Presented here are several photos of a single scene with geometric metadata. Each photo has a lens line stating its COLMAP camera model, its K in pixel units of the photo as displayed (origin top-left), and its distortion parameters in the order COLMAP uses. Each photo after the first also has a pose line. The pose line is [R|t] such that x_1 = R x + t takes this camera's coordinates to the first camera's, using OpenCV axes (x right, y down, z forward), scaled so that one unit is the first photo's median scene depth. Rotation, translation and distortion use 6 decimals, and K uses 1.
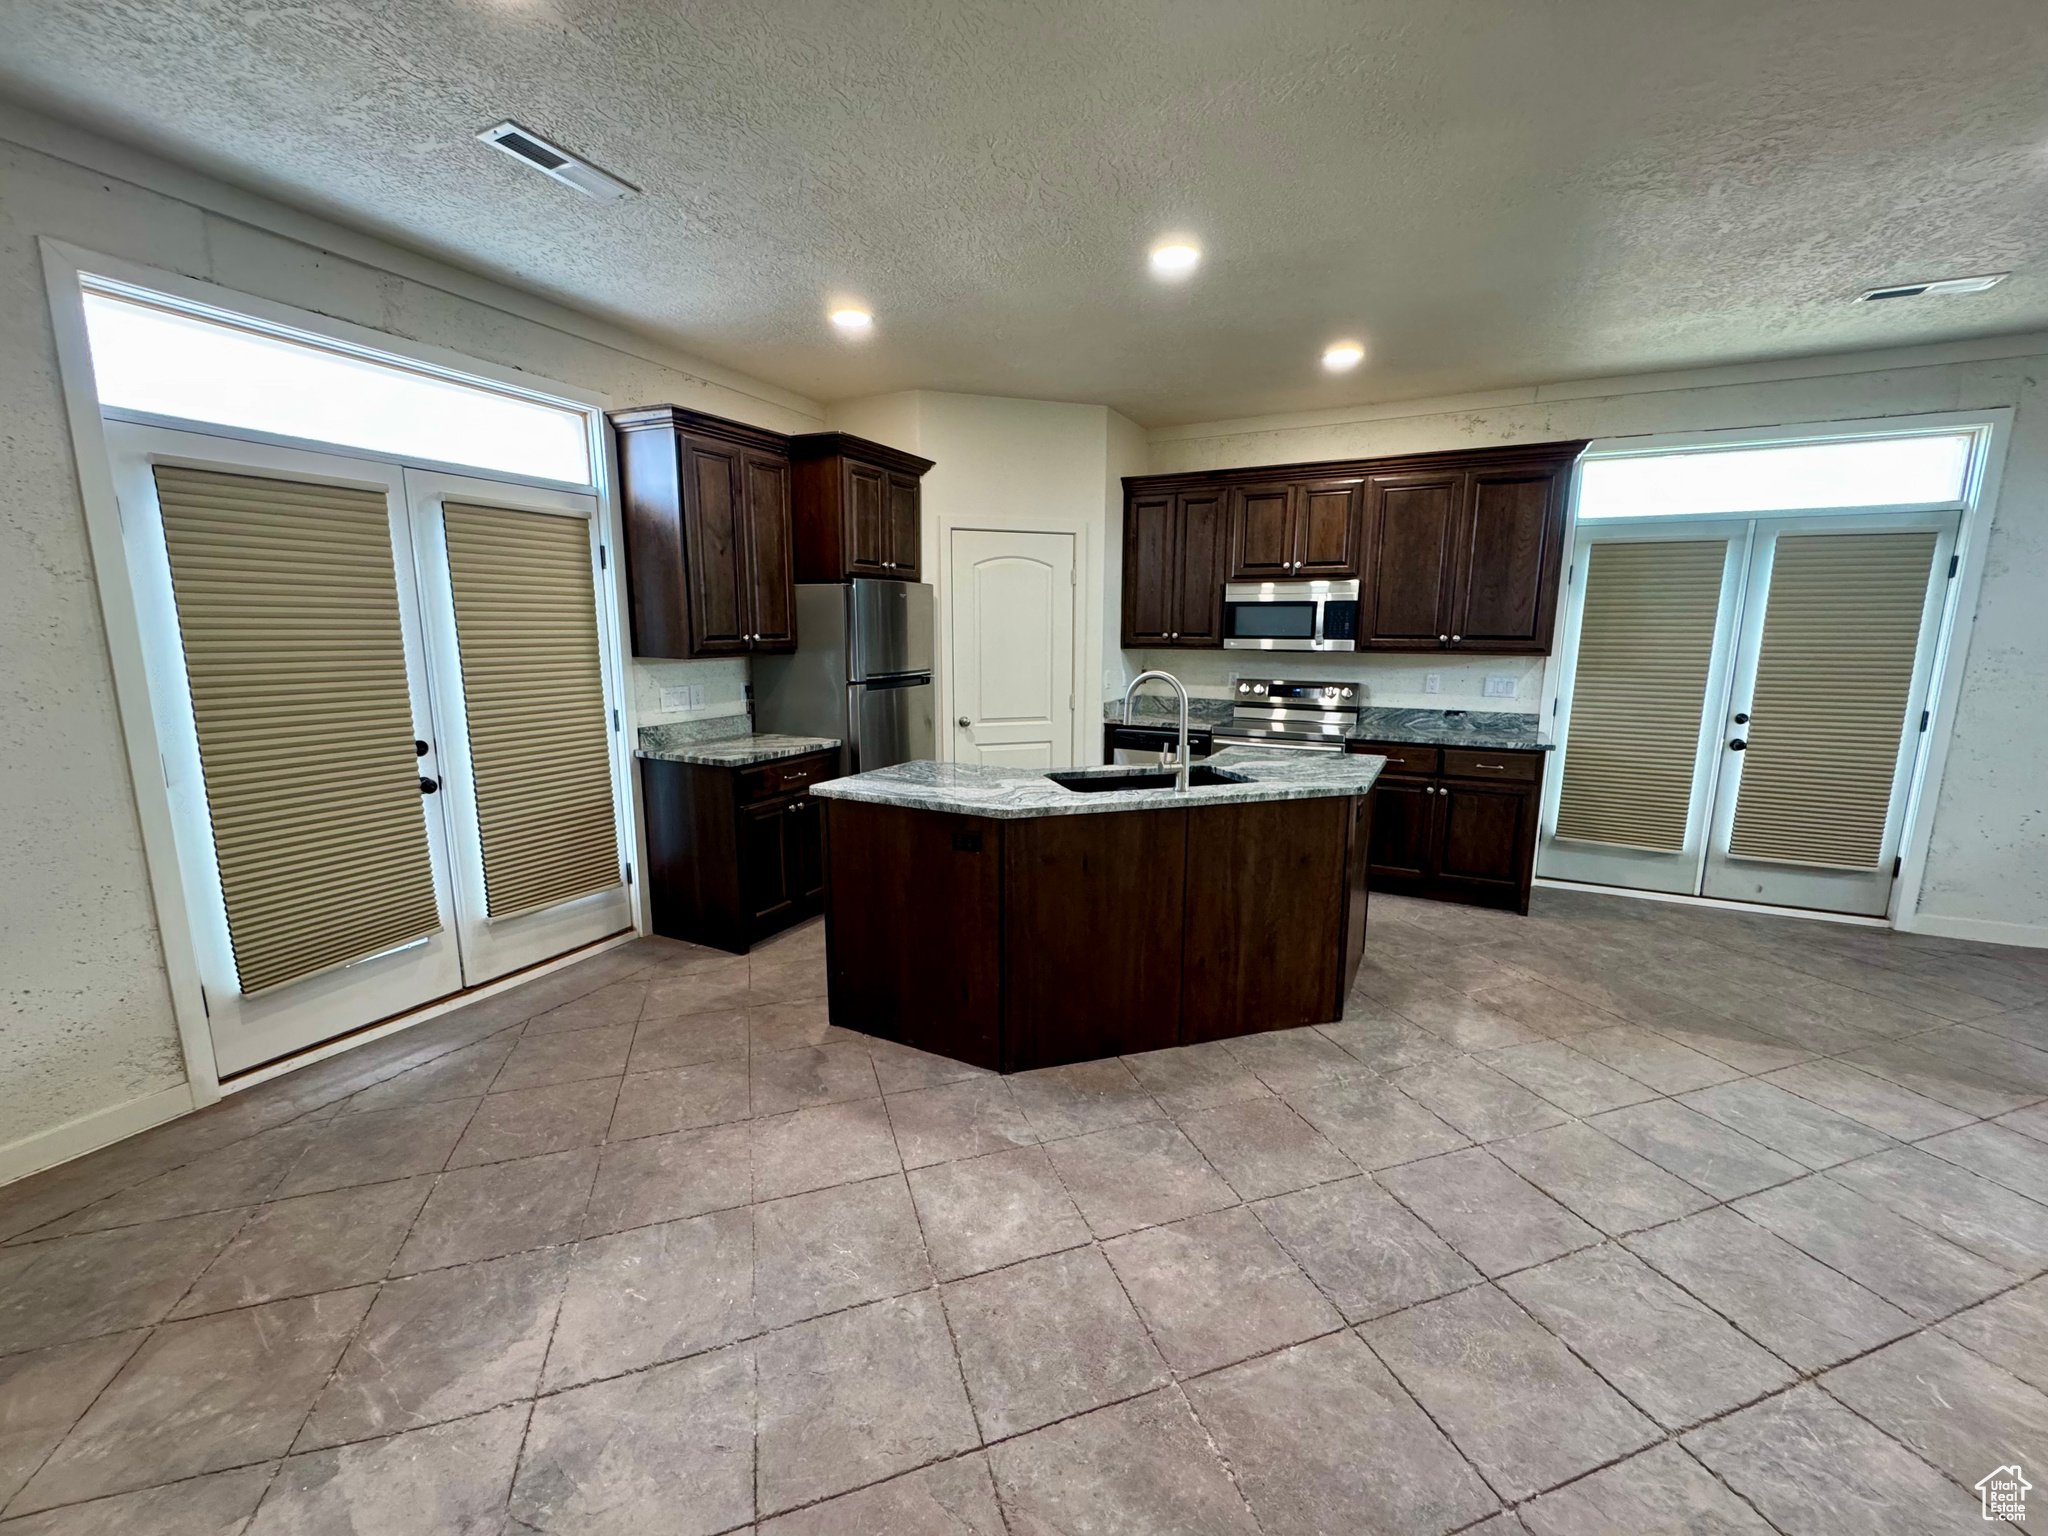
lens RADIAL K [[816.7, 0, 1025.3], [0, 816.7, 767.7], [0, 0, 1]] dist [-0.002205, -0.000115]
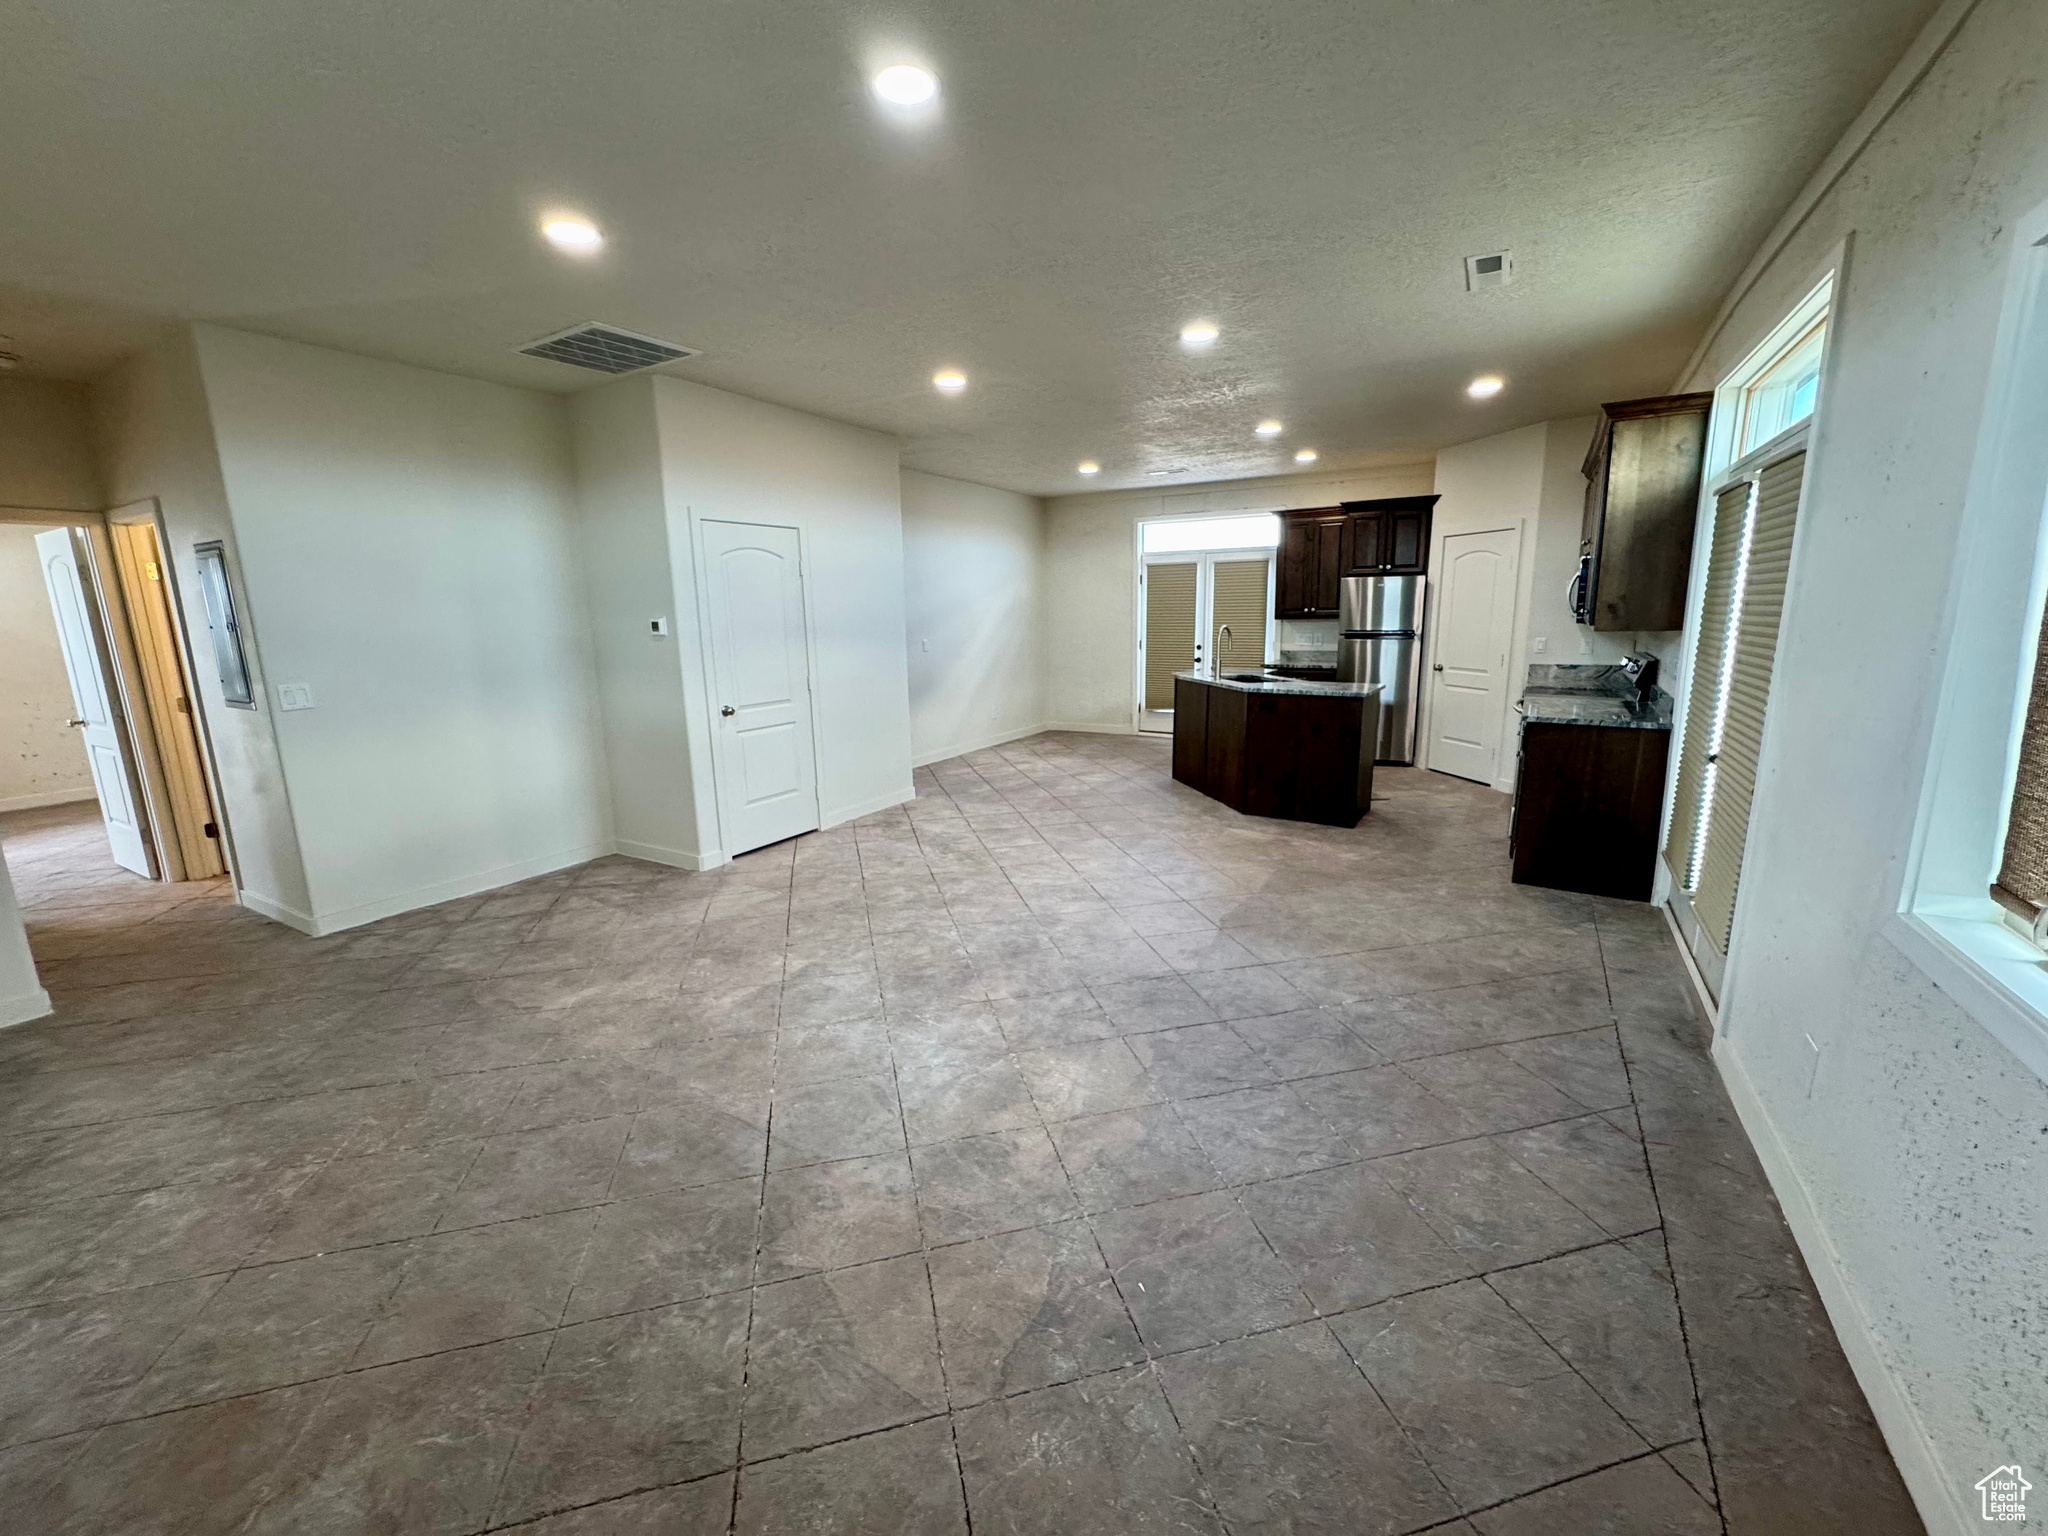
lens RADIAL K [[816.7, 0, 1025.3], [0, 816.7, 767.7], [0, 0, 1]] dist [-0.002205, -0.000115]
pose [[-0.076165, 0.191004, -0.978630, 1.779652], [-0.154211, 0.967415, 0.200817, -0.076955], [0.985098, 0.166211, -0.044229, 0.446528]]
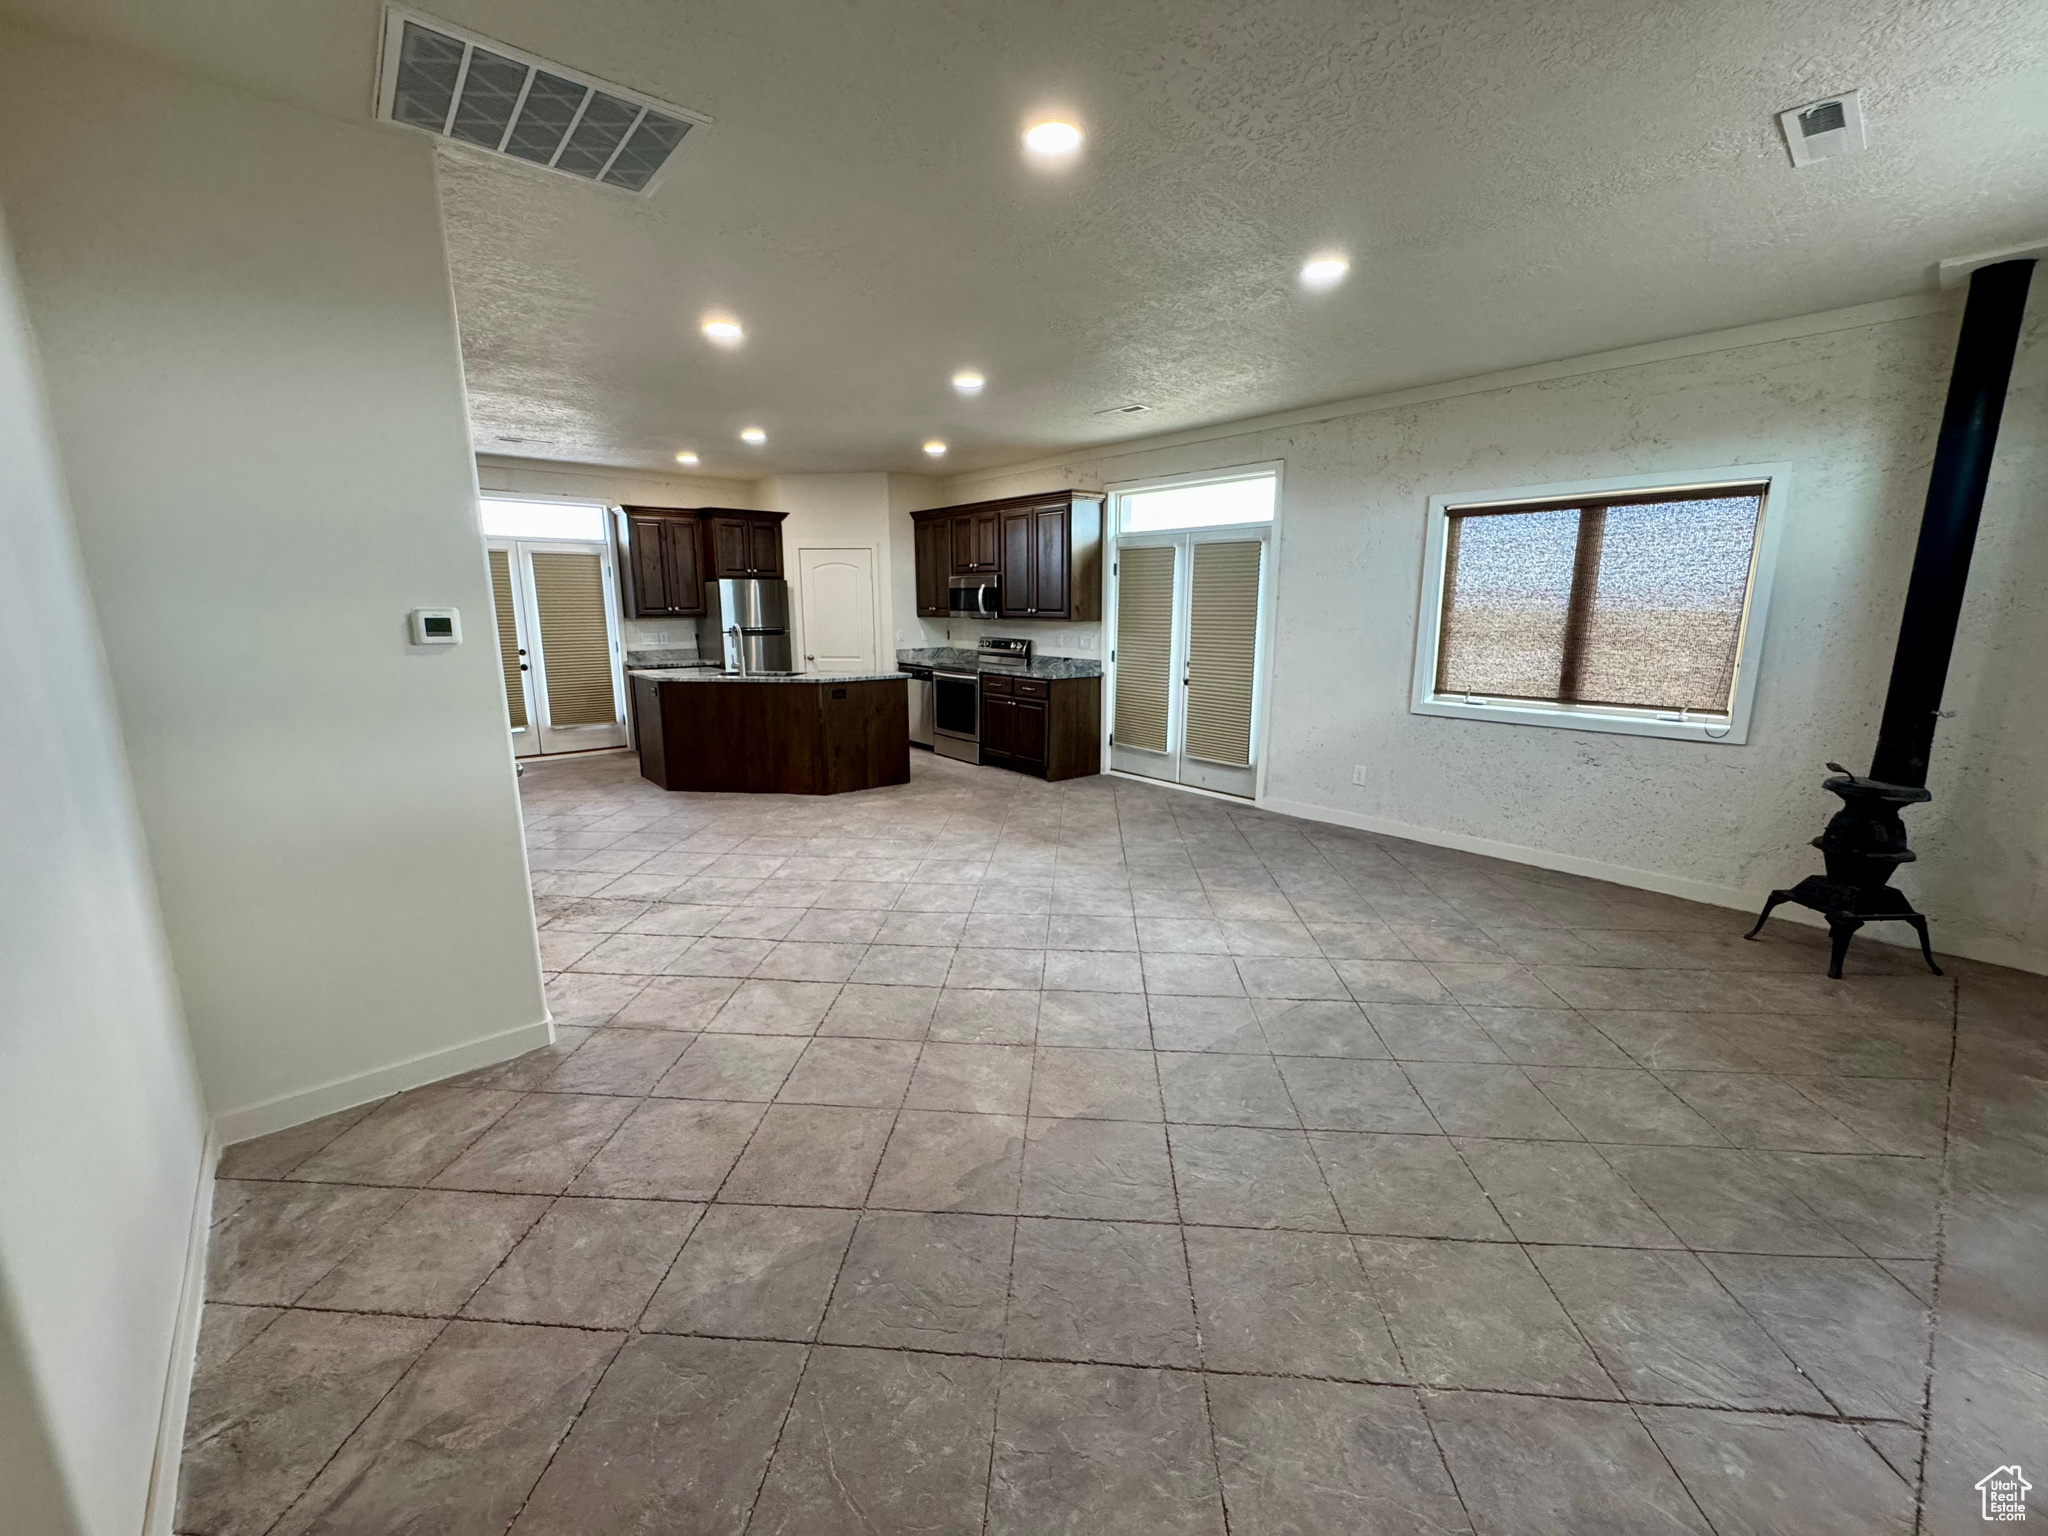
lens RADIAL K [[816.7, 0, 1025.3], [0, 816.7, 767.7], [0, 0, 1]] dist [-0.002205, -0.000115]
pose [[0.922073, 0.076106, -0.379458, 1.282255], [-0.065172, 0.997007, 0.041599, 0.095784], [0.381488, -0.013627, 0.924273, -0.566288]]
